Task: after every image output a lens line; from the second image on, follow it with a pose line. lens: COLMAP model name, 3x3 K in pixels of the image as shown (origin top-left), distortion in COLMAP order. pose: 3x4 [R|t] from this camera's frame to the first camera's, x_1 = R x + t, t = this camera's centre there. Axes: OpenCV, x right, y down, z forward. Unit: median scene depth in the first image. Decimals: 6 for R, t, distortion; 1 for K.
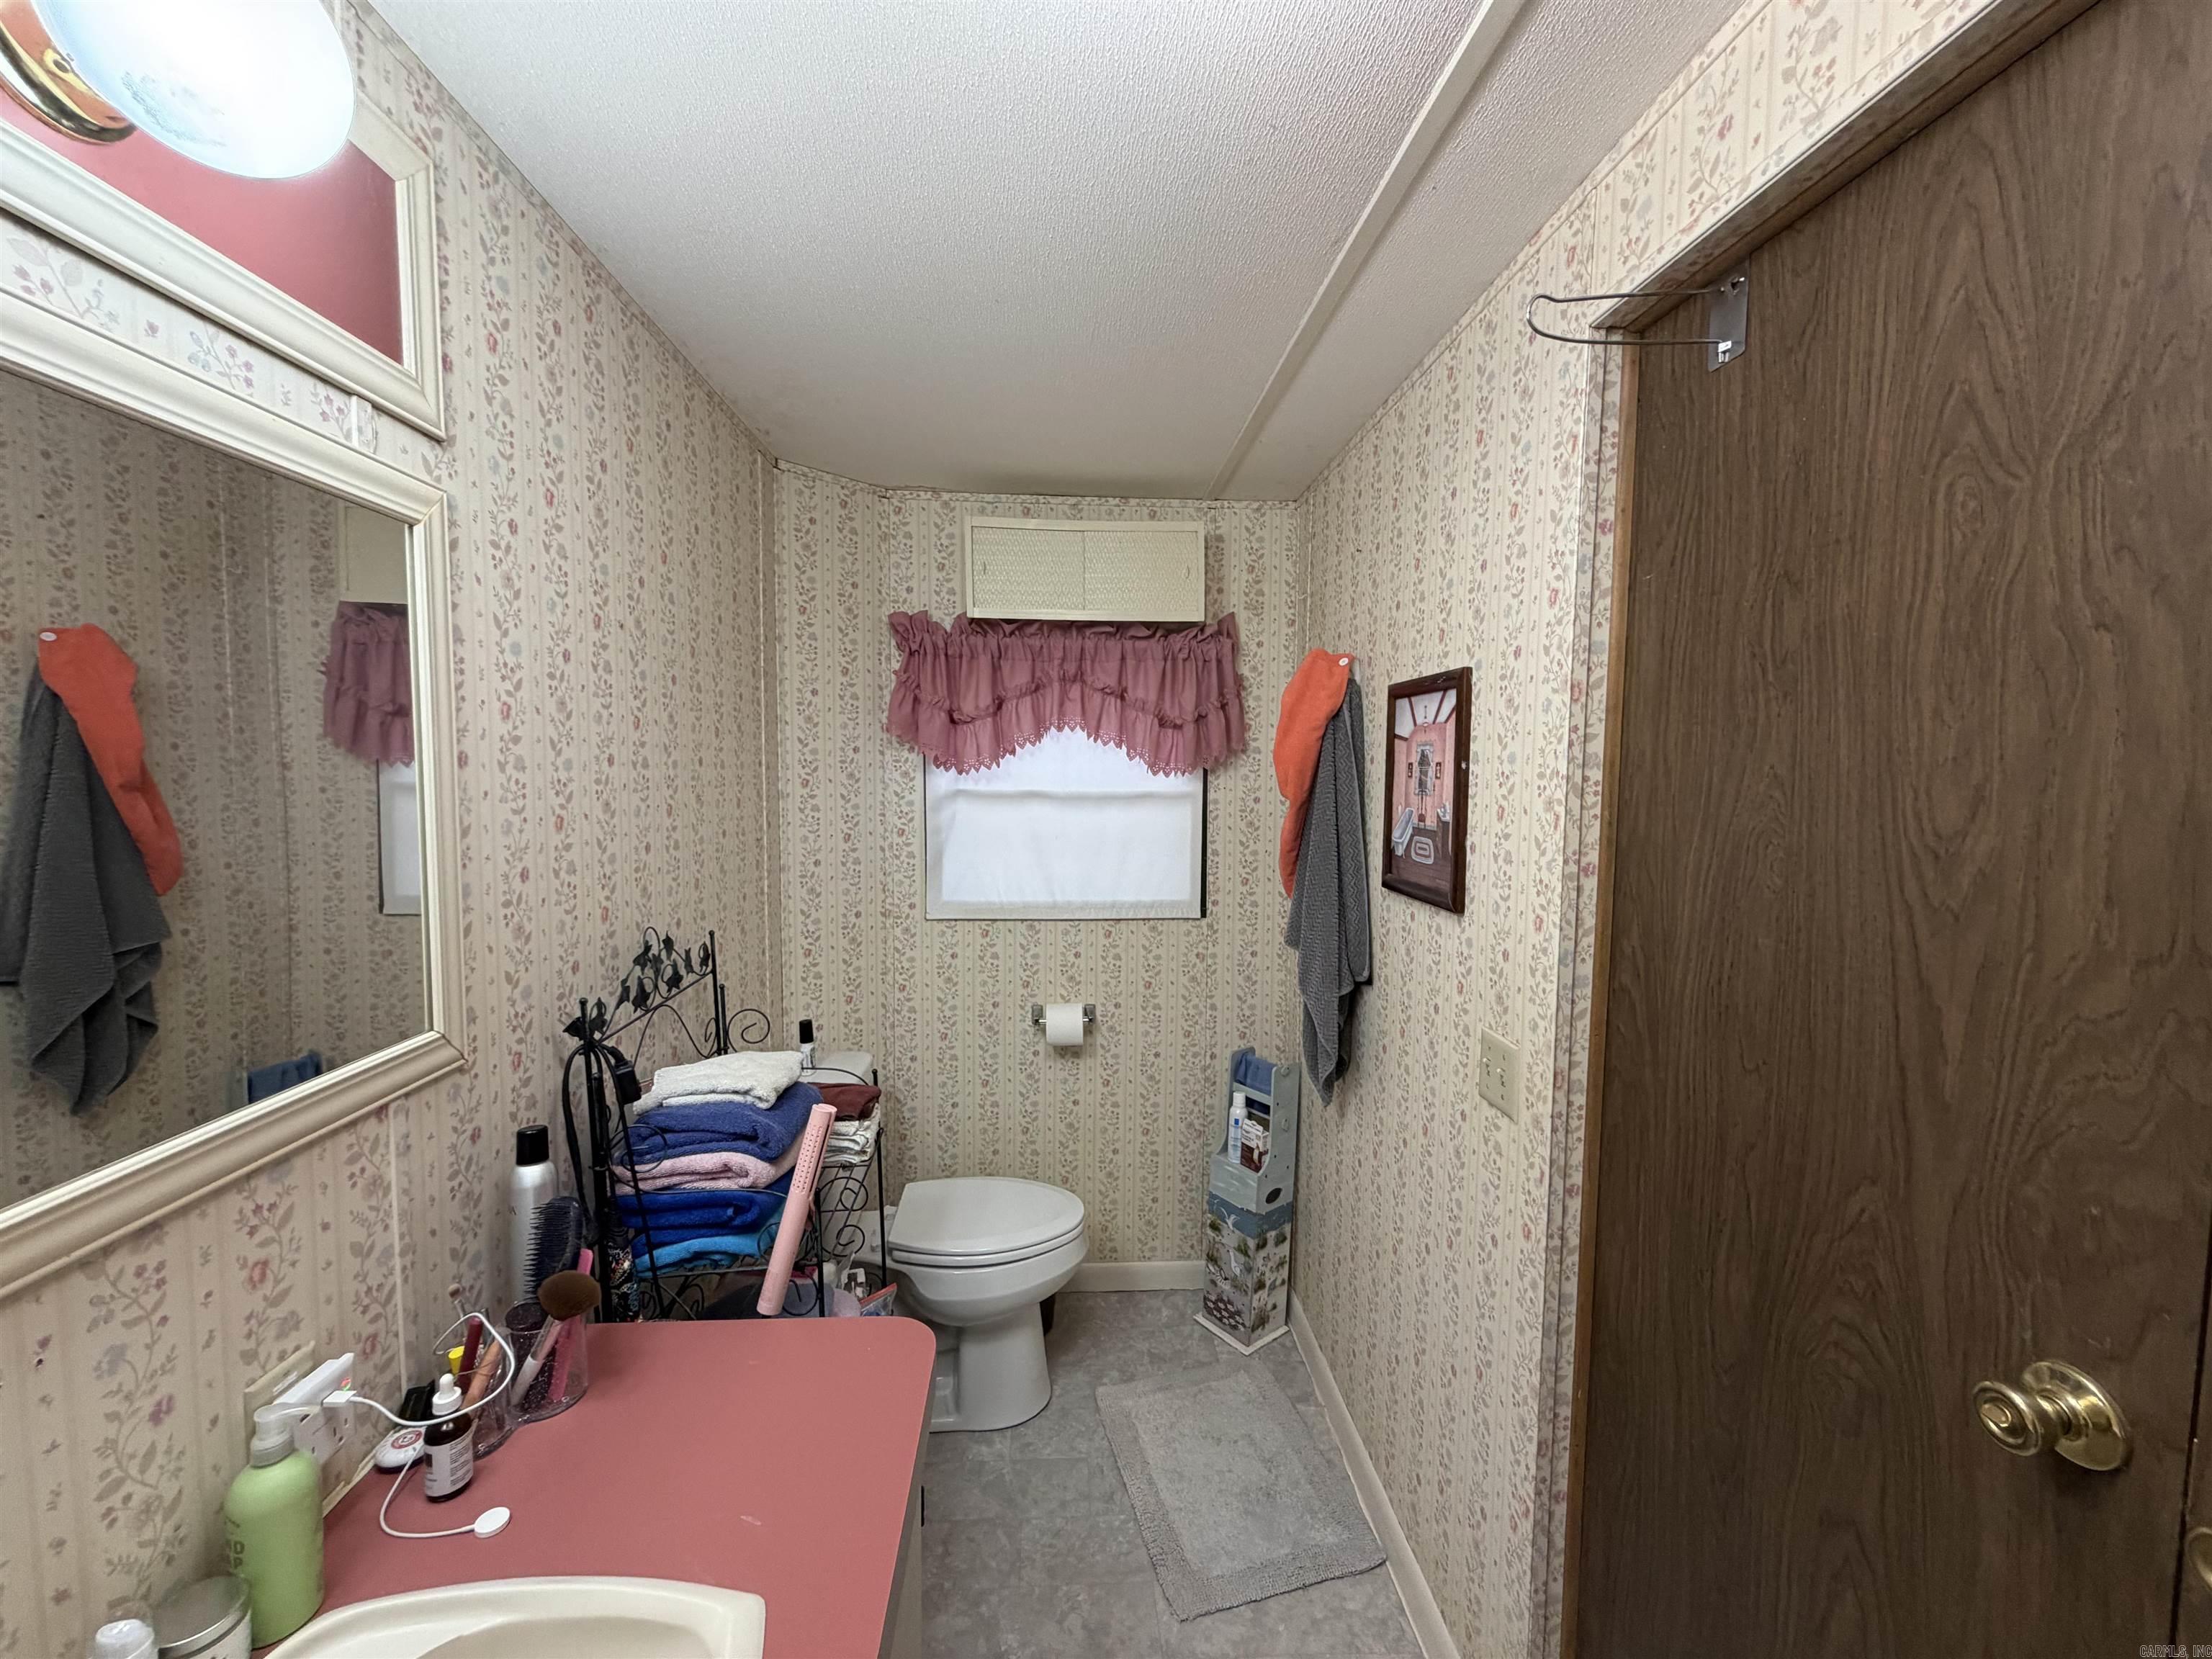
lens RADIAL K [[886.3, 0, 1106.0], [0, 886.3, 829.5], [0, 0, 1]] dist [0.000273, -0.000216]
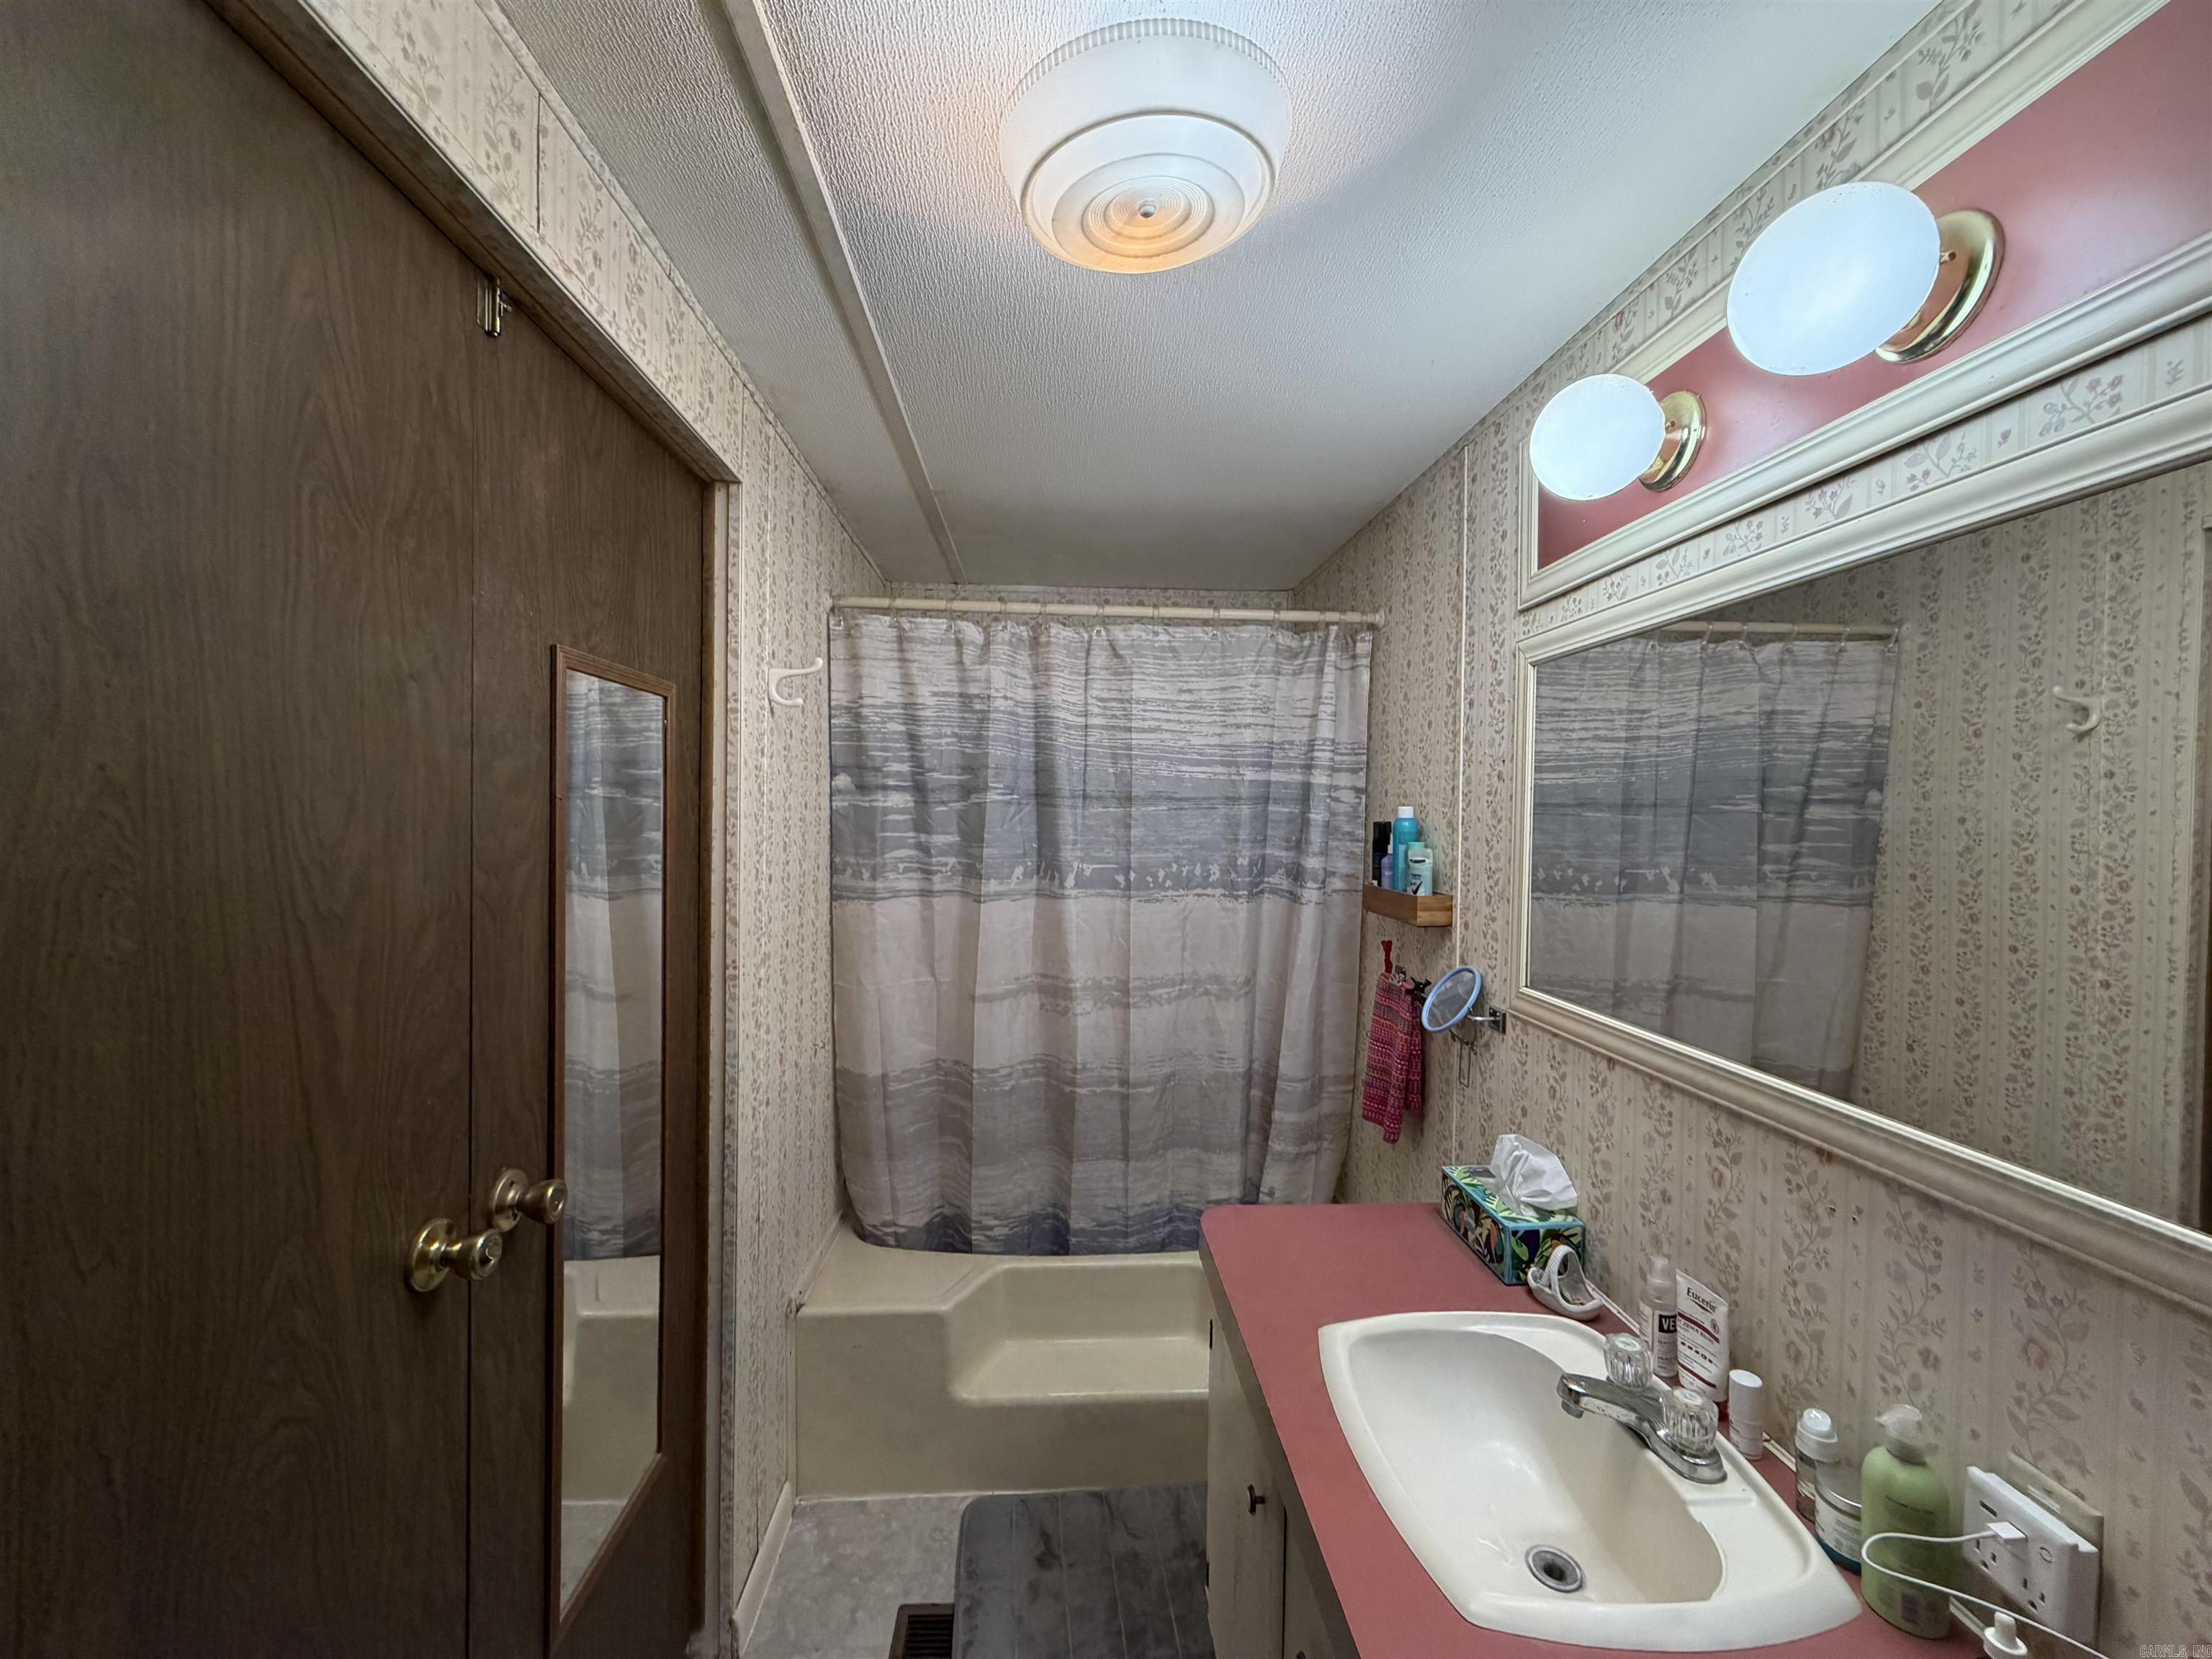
lens RADIAL K [[886.3, 0, 1106.0], [0, 886.3, 829.5], [0, 0, 1]] dist [0.000273, -0.000216]
pose [[-0.999654, -0.025765, -0.005294, 0.059437], [-0.026125, 0.995951, 0.086016, -0.116452], [0.003056, 0.086125, -0.996280, 1.932130]]
